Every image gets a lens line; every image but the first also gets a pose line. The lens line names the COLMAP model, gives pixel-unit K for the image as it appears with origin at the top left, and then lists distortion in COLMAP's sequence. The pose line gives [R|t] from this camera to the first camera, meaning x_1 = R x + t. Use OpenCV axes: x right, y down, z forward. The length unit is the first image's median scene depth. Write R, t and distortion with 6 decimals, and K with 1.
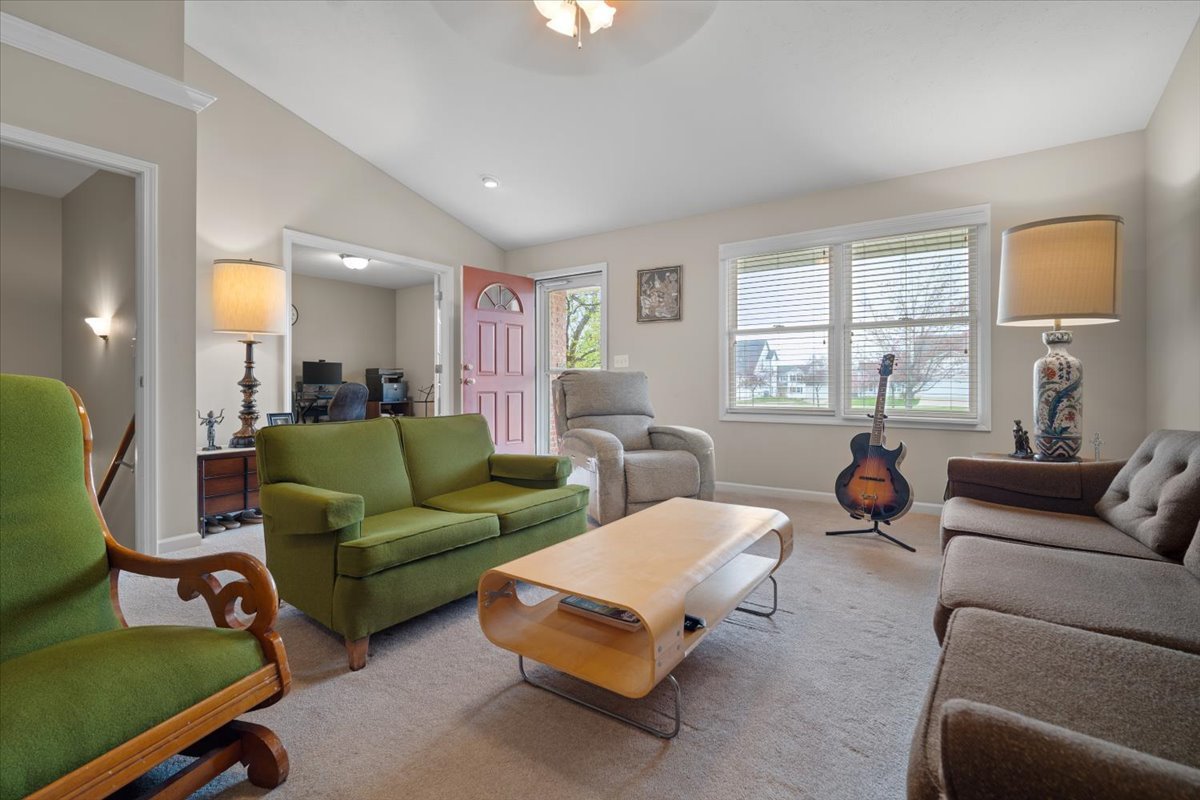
lens RADIAL K [[528.8, 0, 597.6], [0, 528.8, 389.8], [0, 0, 1]] dist [-0.006553, 0.000663]
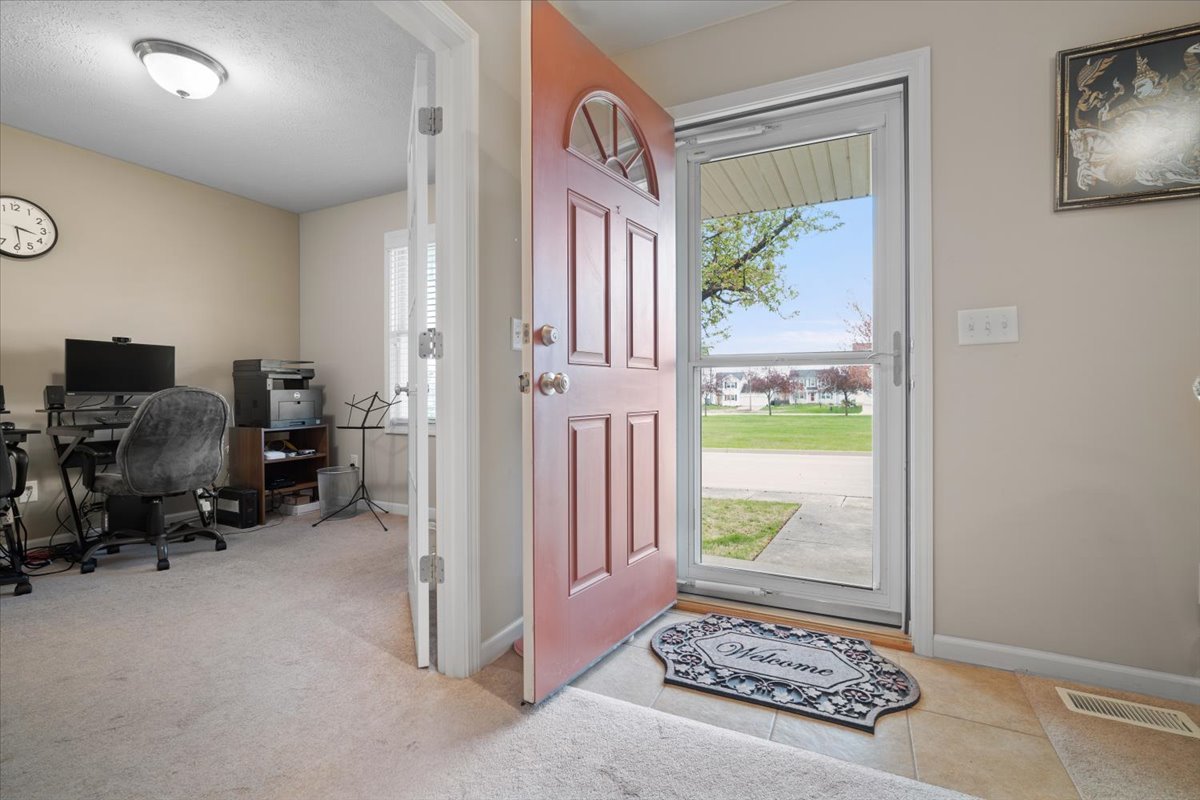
lens RADIAL K [[528.8, 0, 597.6], [0, 528.8, 389.8], [0, 0, 1]] dist [-0.006553, 0.000663]
pose [[0.990310, -0.000187, 0.138874, -0.188120], [0.001973, 0.999917, -0.012722, -0.006191], [-0.138860, 0.012873, 0.990228, 0.513387]]
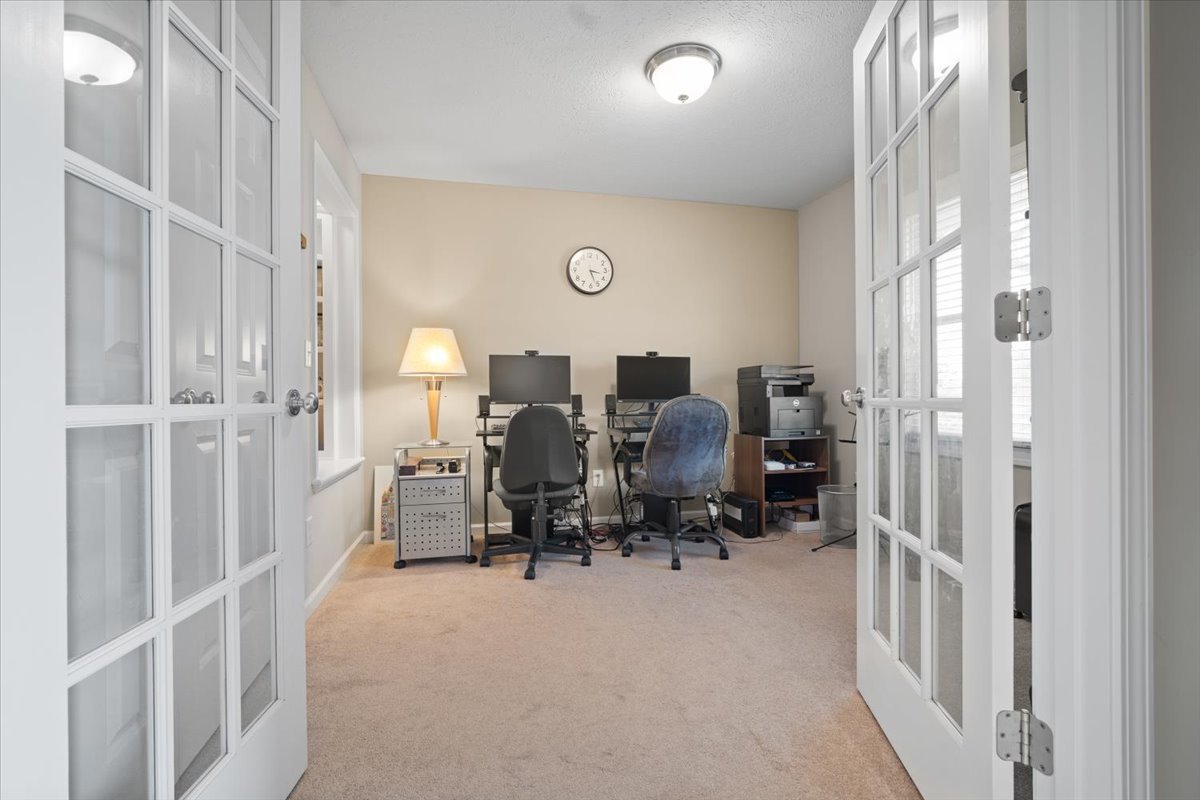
lens RADIAL K [[523.6, 0, 596.6], [0, 523.6, 398.9], [0, 0, 1]] dist [-0.005670, 0.000460]
pose [[0.731513, -0.000564, -0.681828, -0.219874], [-0.003195, 0.999986, -0.004256, -0.009184], [0.681820, 0.005292, 0.731500, 0.604424]]
